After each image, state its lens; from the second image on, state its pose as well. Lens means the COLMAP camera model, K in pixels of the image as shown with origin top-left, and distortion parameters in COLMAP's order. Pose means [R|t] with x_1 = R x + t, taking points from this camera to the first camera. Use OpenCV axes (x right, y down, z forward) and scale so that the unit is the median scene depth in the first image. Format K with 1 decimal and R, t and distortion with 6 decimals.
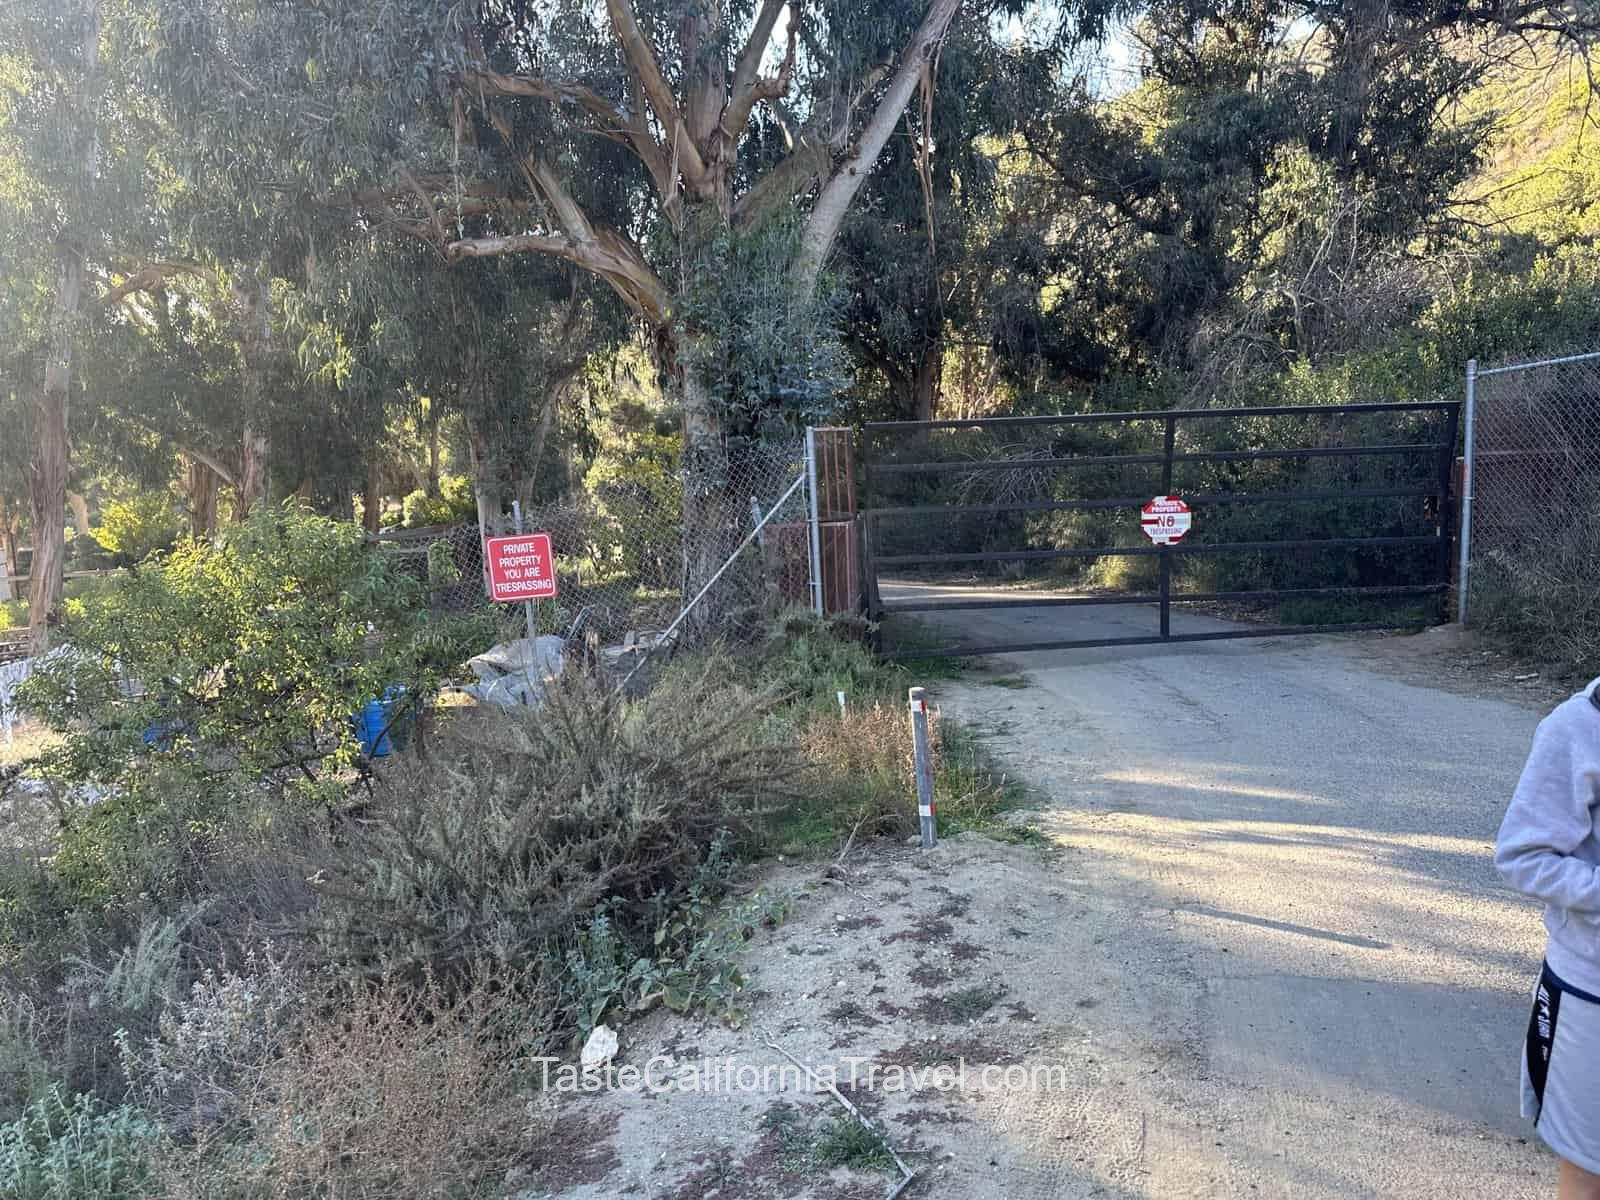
lens RADIAL K [[1104.2, 0, 760.9], [0, 1104.2, 600.6], [0, 0, 1]] dist [0.005861, -0.037855]
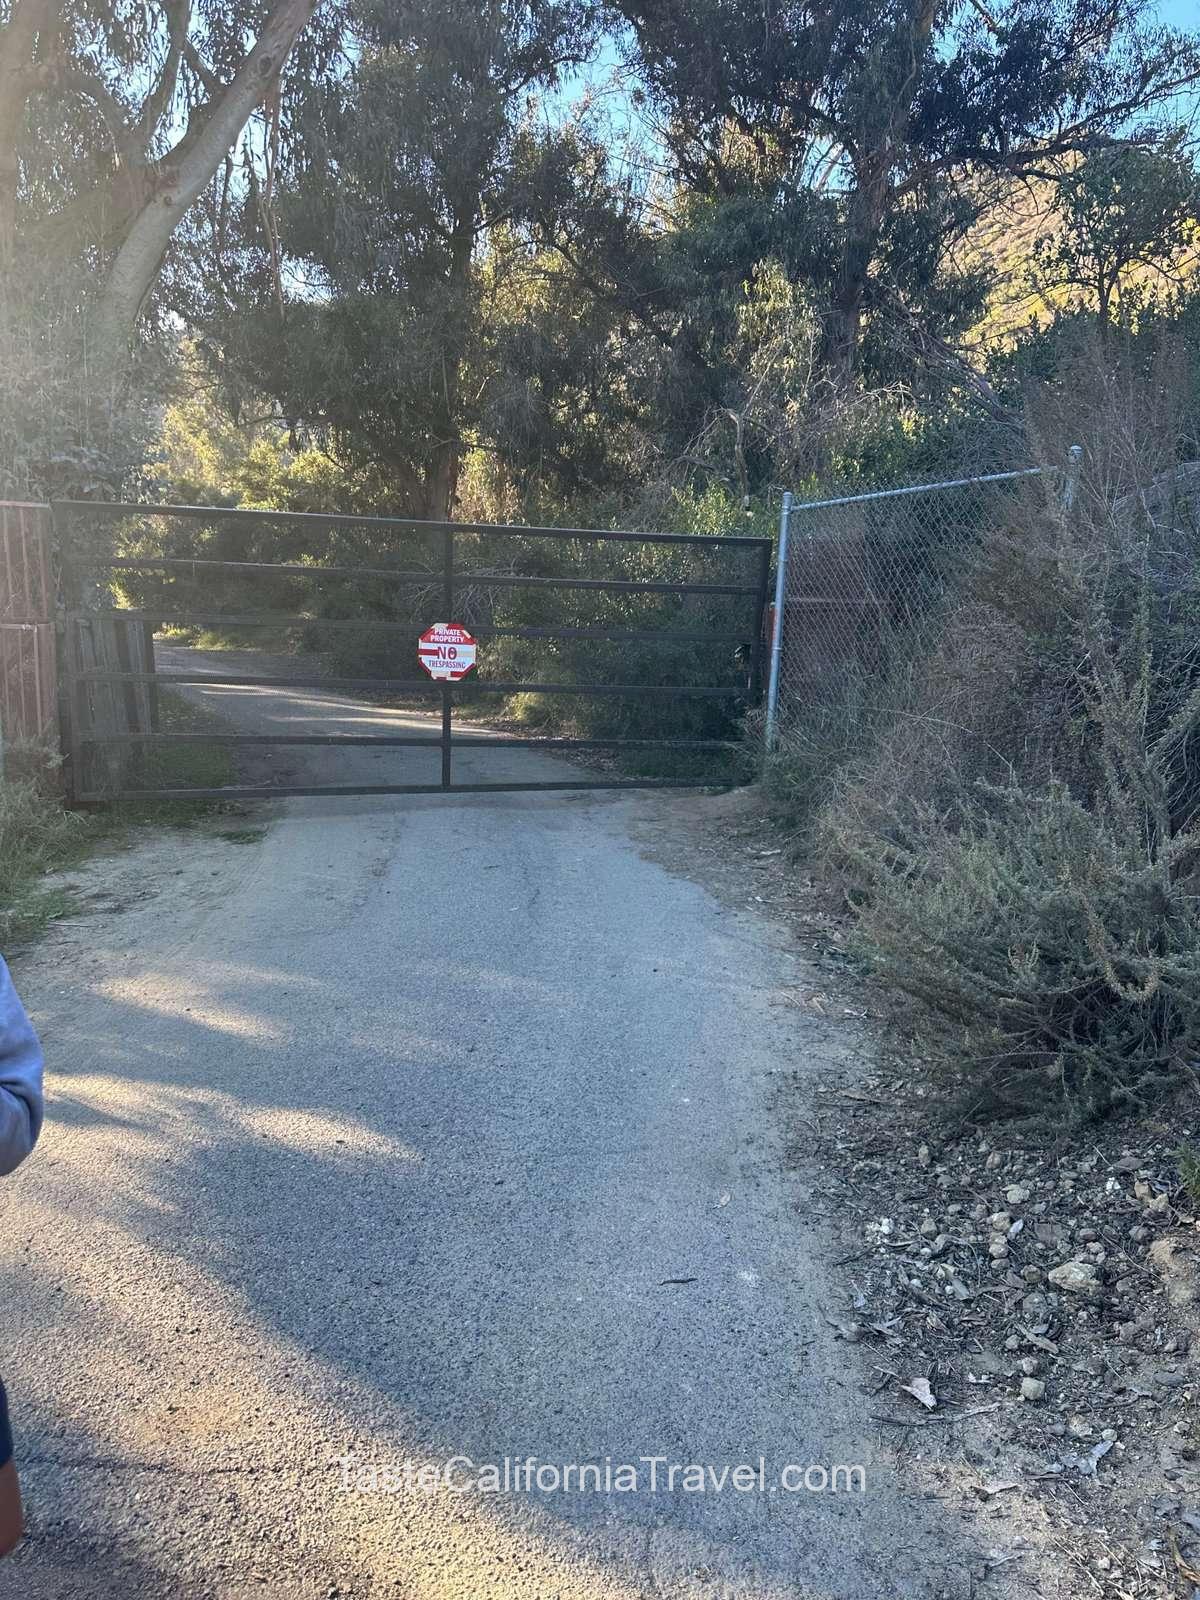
lens RADIAL K [[1104.2, 0, 600.0], [0, 1104.2, 800.0], [0, 0, 1]] dist [0.005861, -0.037855]
pose [[0.977631, 0.035051, 0.207386, 0.306452], [-0.051087, 0.996061, 0.072479, -0.026049], [-0.204029, -0.081452, 0.975571, 0.126772]]
